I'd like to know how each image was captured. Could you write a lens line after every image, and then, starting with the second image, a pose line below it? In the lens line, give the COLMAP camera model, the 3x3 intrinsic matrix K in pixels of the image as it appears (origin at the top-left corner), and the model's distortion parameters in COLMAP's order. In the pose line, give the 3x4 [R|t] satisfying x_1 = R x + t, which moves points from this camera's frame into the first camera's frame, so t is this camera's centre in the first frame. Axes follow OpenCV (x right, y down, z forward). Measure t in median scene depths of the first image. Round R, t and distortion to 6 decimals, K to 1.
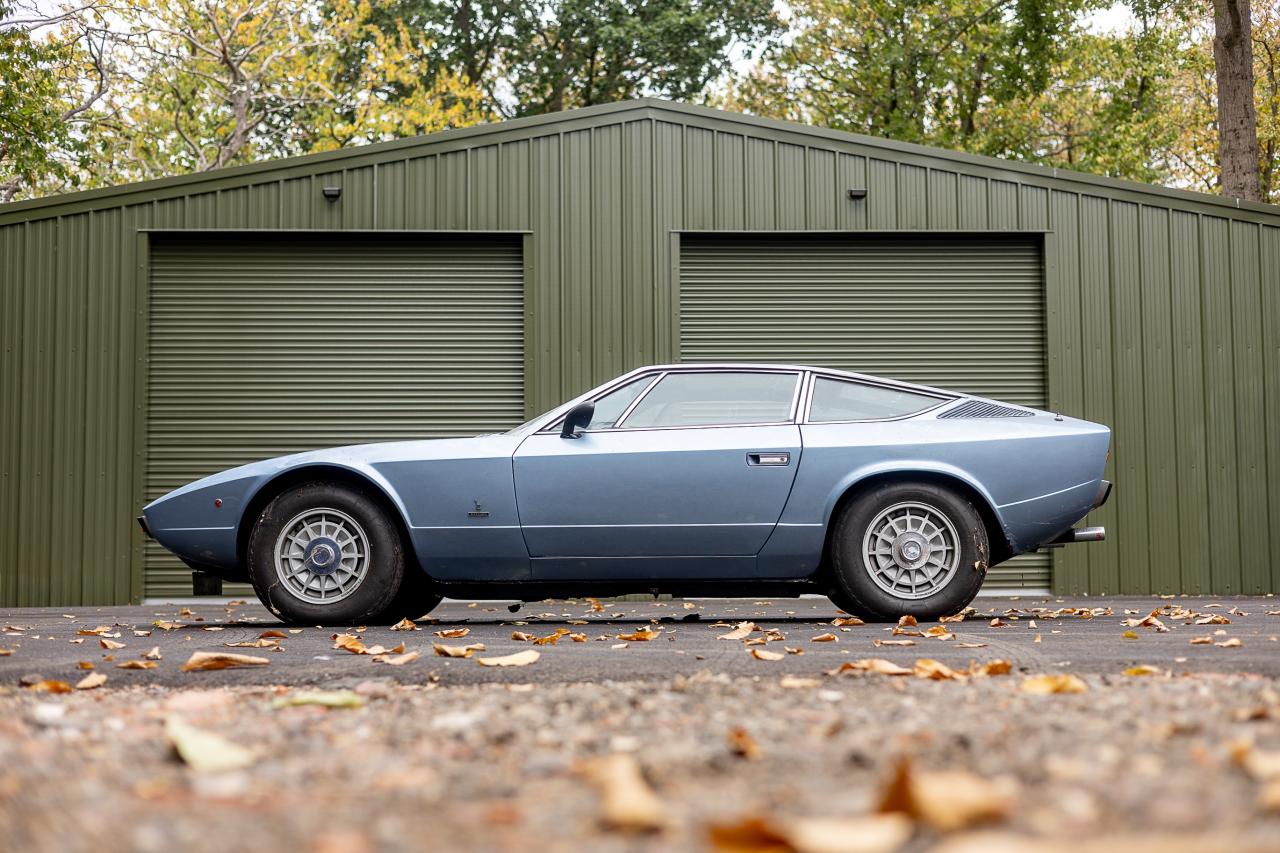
lens RADIAL K [[1872.8, 0, 634.0], [0, 1872.8, 433.4], [0, 0, 1]] dist [0.021177, 0.000000]
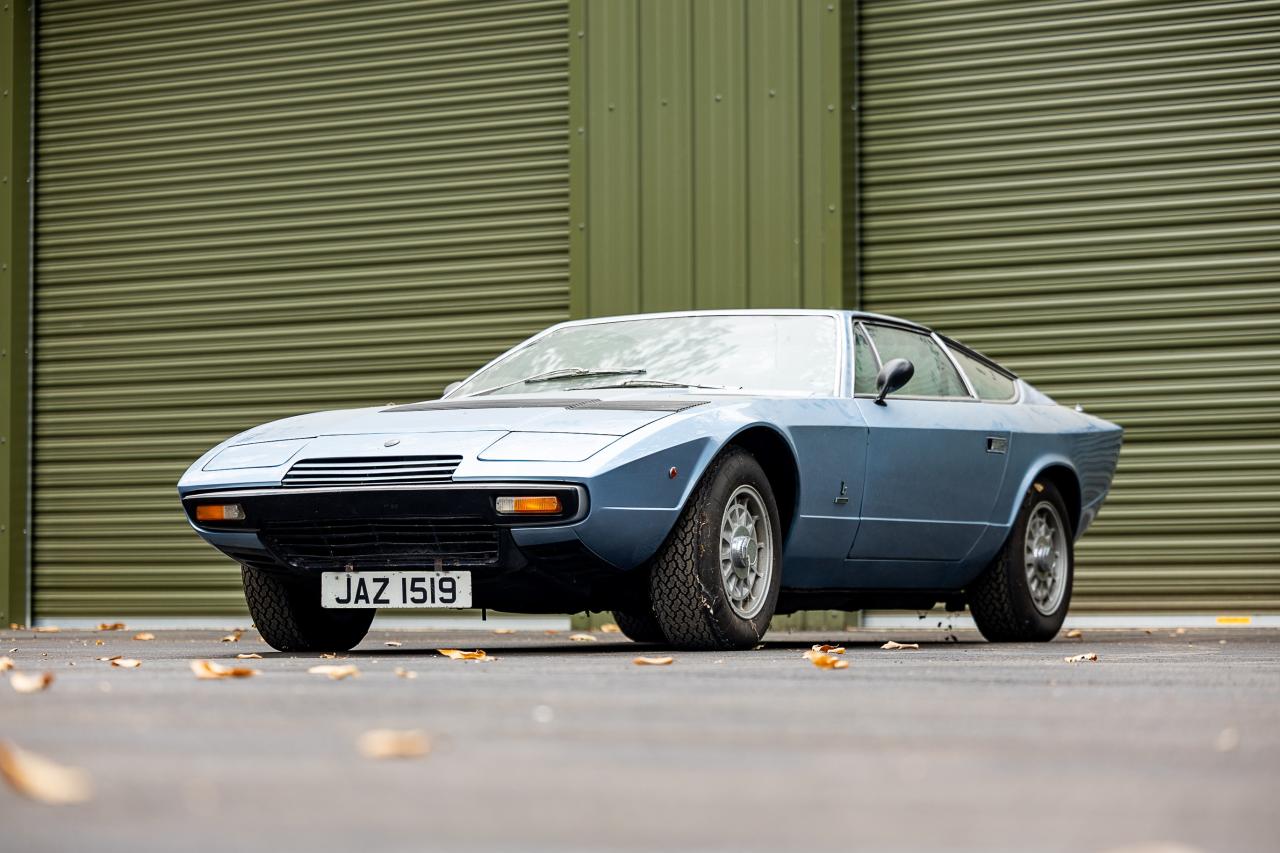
lens RADIAL K [[4111.3, 0, 652.6], [0, 4111.3, 421.0], [0, 0, 1]] dist [-0.030444, 0.000000]
pose [[0.788346, -0.022377, -0.614825, 0.600910], [0.047005, 0.998608, 0.023926, 0.010922], [0.613434, -0.047762, 0.788300, 0.170660]]
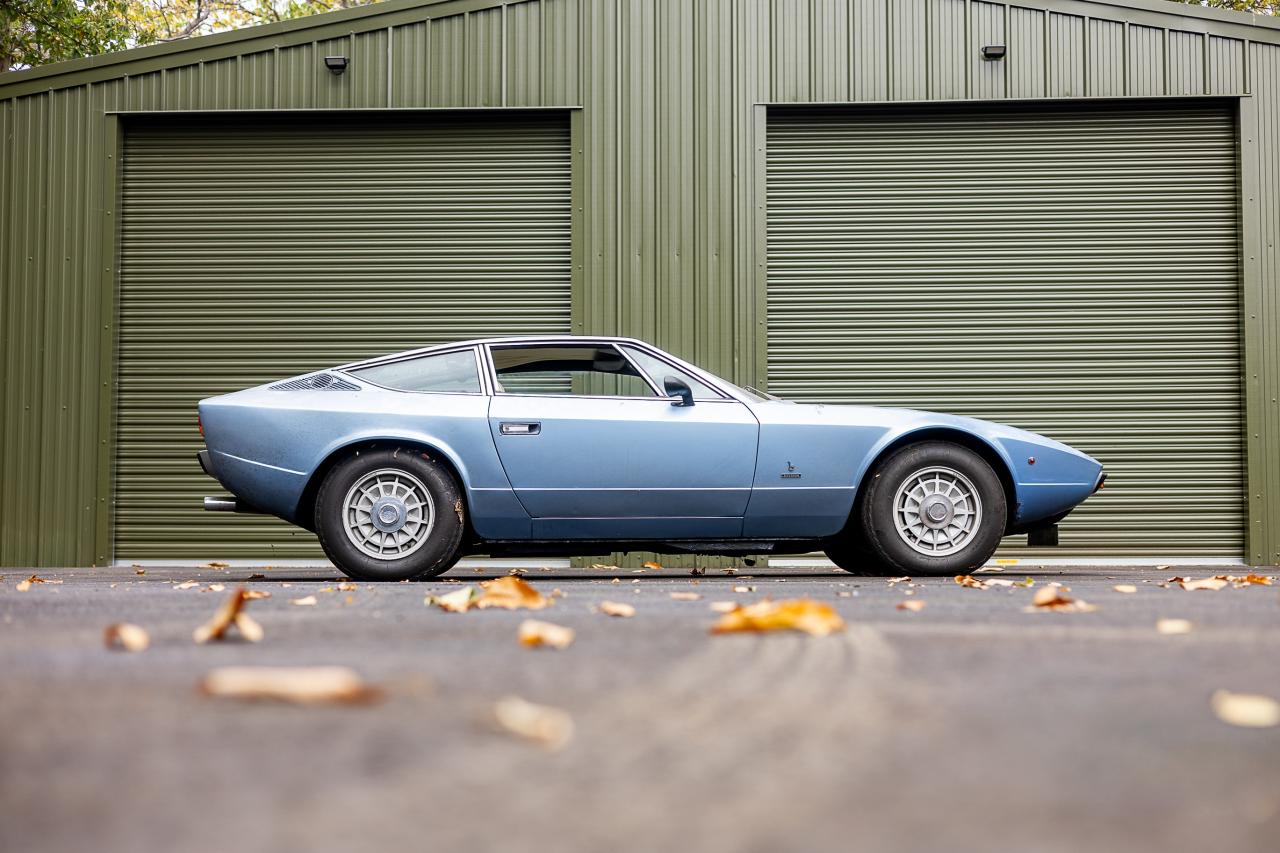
lens RADIAL K [[1872.8, 0, 631.5], [0, 1872.8, 429.1], [0, 0, 1]] dist [0.021177, 0.000000]
pose [[0.994172, 0.000451, -0.107803, 0.053090], [0.001652, 0.999810, 0.019411, 0.014738], [0.107791, -0.019476, 0.993983, 0.199704]]
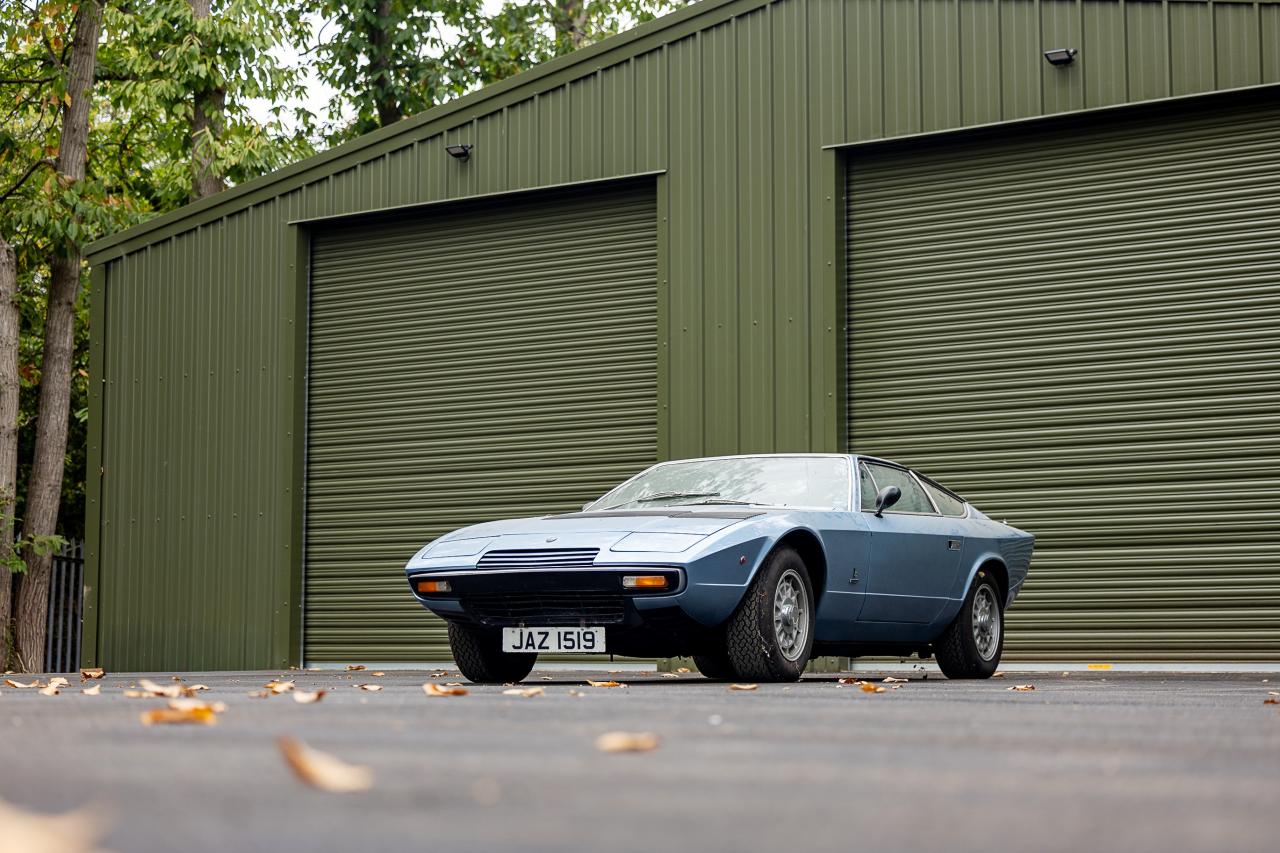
lens RADIAL K [[2557.3, 0, 648.1], [0, 2557.3, 413.7], [0, 0, 1]] dist [0.017838, 0.000000]
pose [[0.778253, -0.051704, -0.625819, 0.562829], [0.043753, 0.998647, -0.028096, 0.016054], [0.626425, -0.005515, 0.779462, 0.205615]]
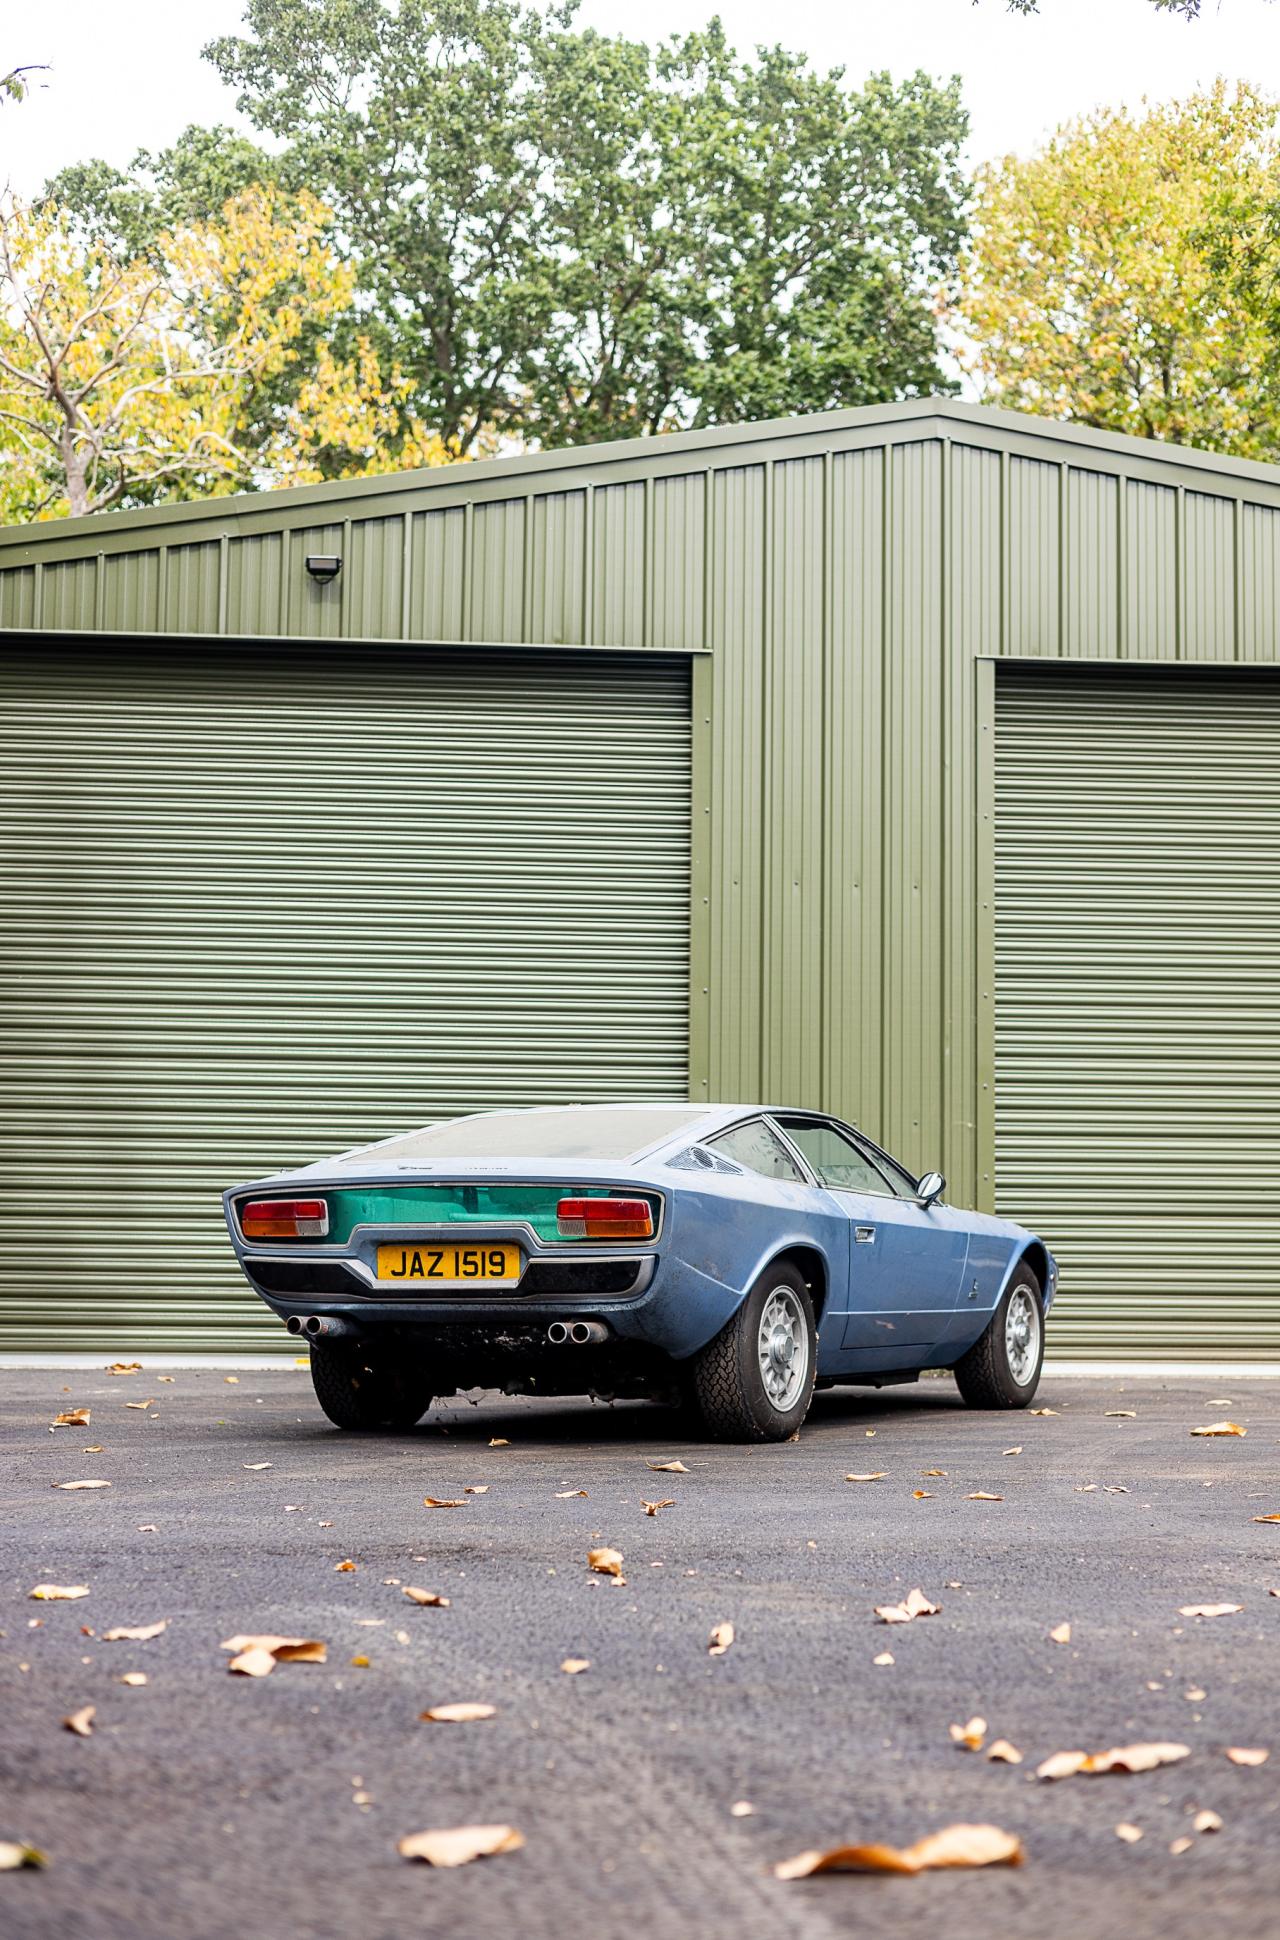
lens RADIAL K [[2880.1, 0, 680.0], [0, 2880.1, 984.1], [0, 0, 1]] dist [0.003195, 0.000000]
pose [[0.999541, 0.020985, 0.021862, -0.077367], [-0.020454, 0.999497, -0.024244, 0.003188], [-0.022360, 0.023786, 0.999467, 0.210376]]
